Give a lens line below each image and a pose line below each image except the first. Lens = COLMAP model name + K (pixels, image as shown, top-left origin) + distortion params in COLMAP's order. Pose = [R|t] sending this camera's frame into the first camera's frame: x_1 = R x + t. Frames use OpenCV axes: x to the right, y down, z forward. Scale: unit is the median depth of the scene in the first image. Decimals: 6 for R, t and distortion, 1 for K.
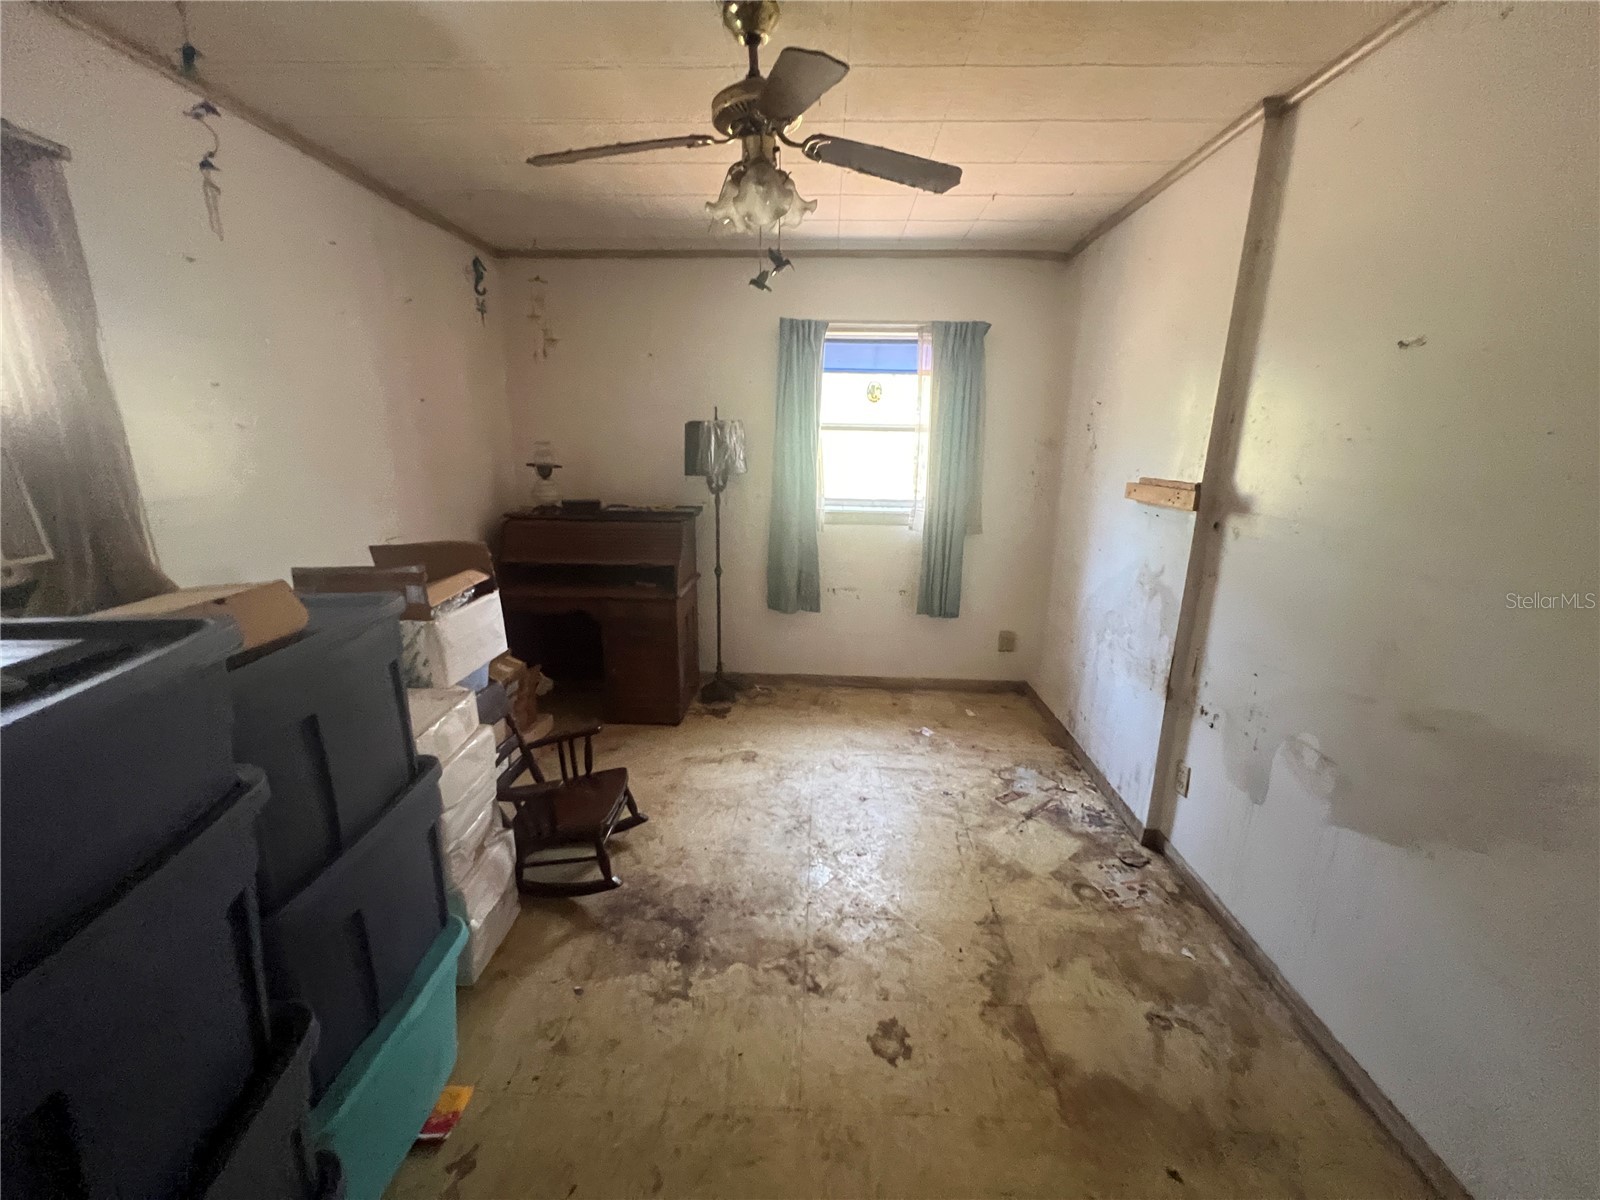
lens RADIAL K [[642.8, 0, 797.9], [0, 642.8, 594.6], [0, 0, 1]] dist [-0.002918, 0.000349]
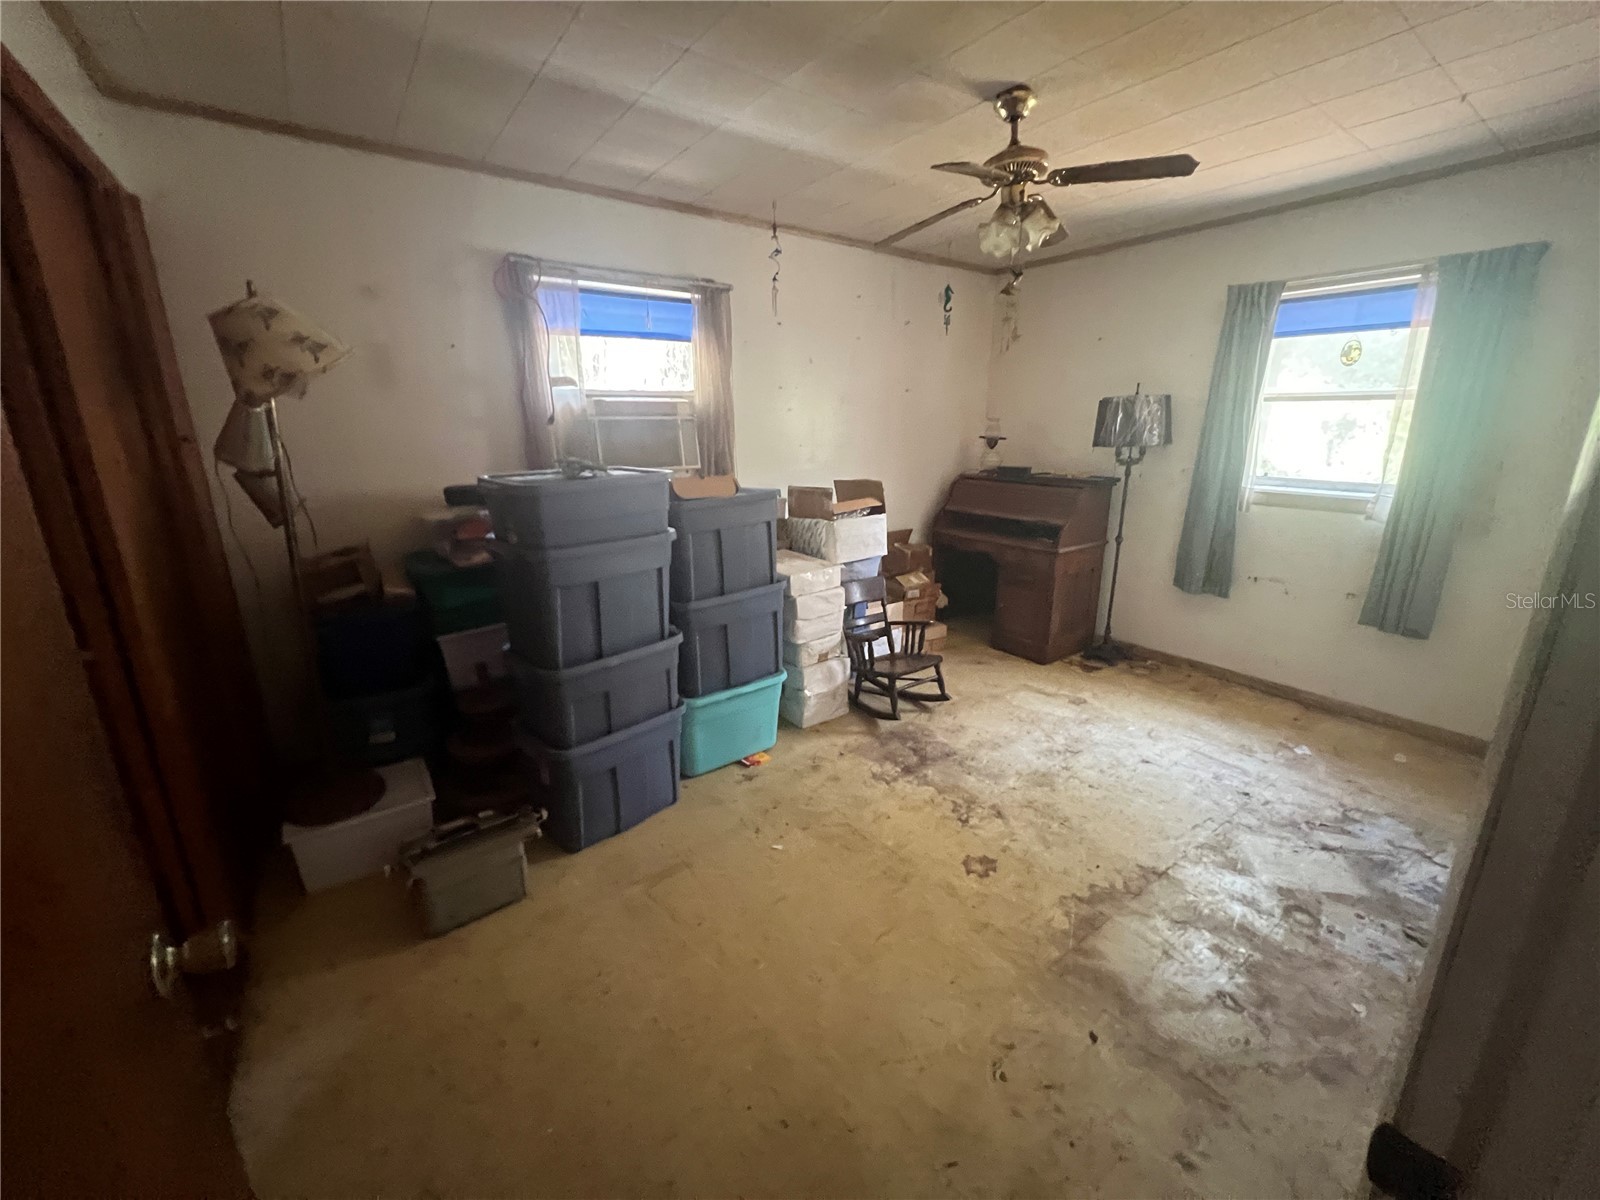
lens RADIAL K [[642.8, 0, 800.9], [0, 642.8, 596.4], [0, 0, 1]] dist [-0.002918, 0.000349]
pose [[0.621935, 0.191477, -0.759298, 0.439913], [-0.175689, 0.979044, 0.102986, 0.045667], [0.763106, 0.069349, 0.642542, -0.089081]]
